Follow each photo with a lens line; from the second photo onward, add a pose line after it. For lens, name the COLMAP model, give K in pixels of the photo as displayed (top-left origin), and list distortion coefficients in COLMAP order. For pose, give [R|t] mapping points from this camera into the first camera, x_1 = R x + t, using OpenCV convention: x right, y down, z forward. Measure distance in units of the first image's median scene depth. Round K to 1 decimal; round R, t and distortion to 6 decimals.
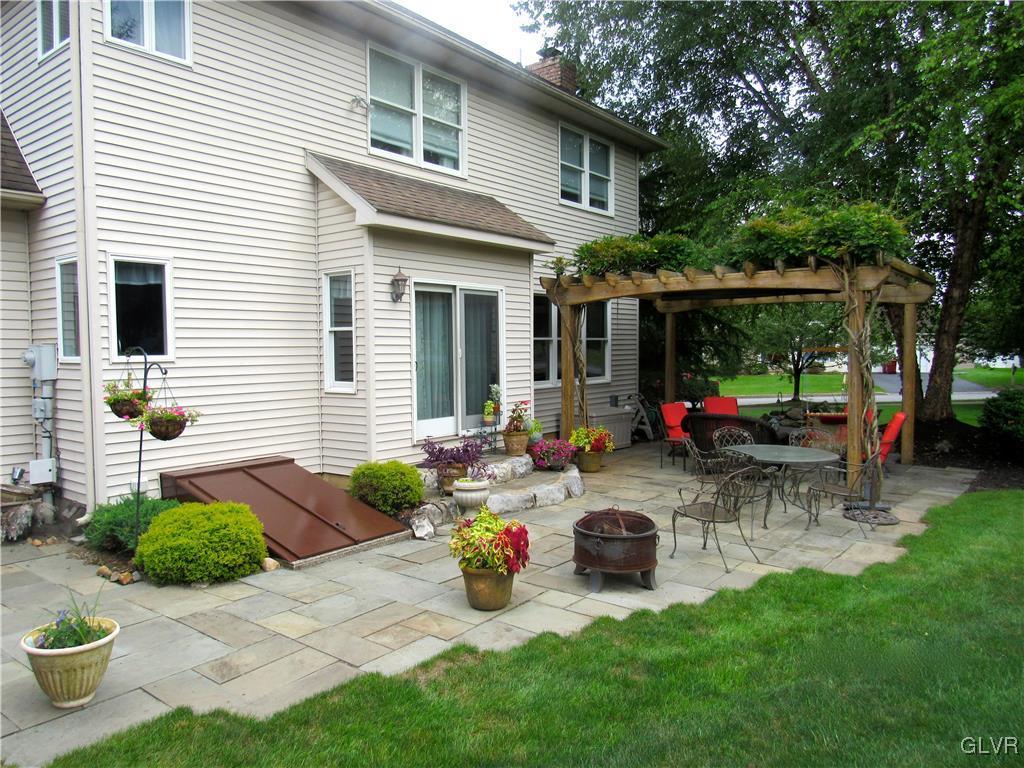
lens RADIAL K [[734.6, 0, 512.0], [0, 734.6, 384.0], [0, 0, 1]] dist [-0.010241, -0.002676]
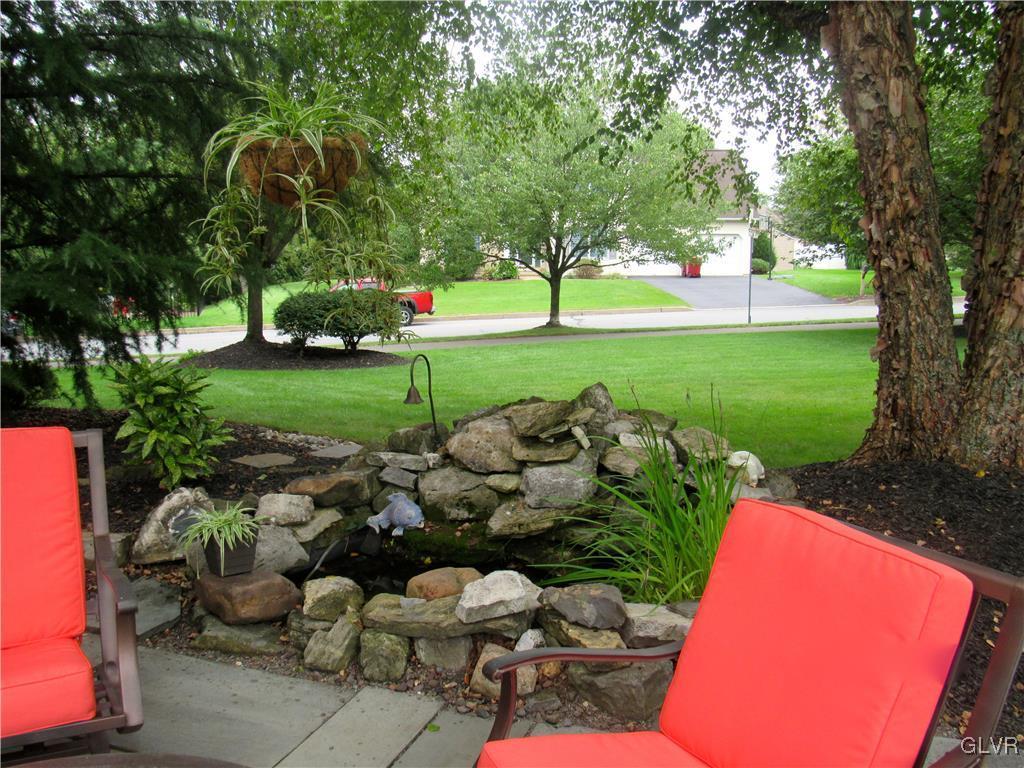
lens RADIAL K [[979.9, 0, 512.0], [0, 979.9, 384.0], [0, 0, 1]] dist [0.002728, 0.001737]
pose [[0.951646, -0.035072, 0.305188, 0.124597], [0.006492, 0.995536, 0.094161, -0.003913], [-0.307128, -0.087627, 0.947626, 0.289981]]
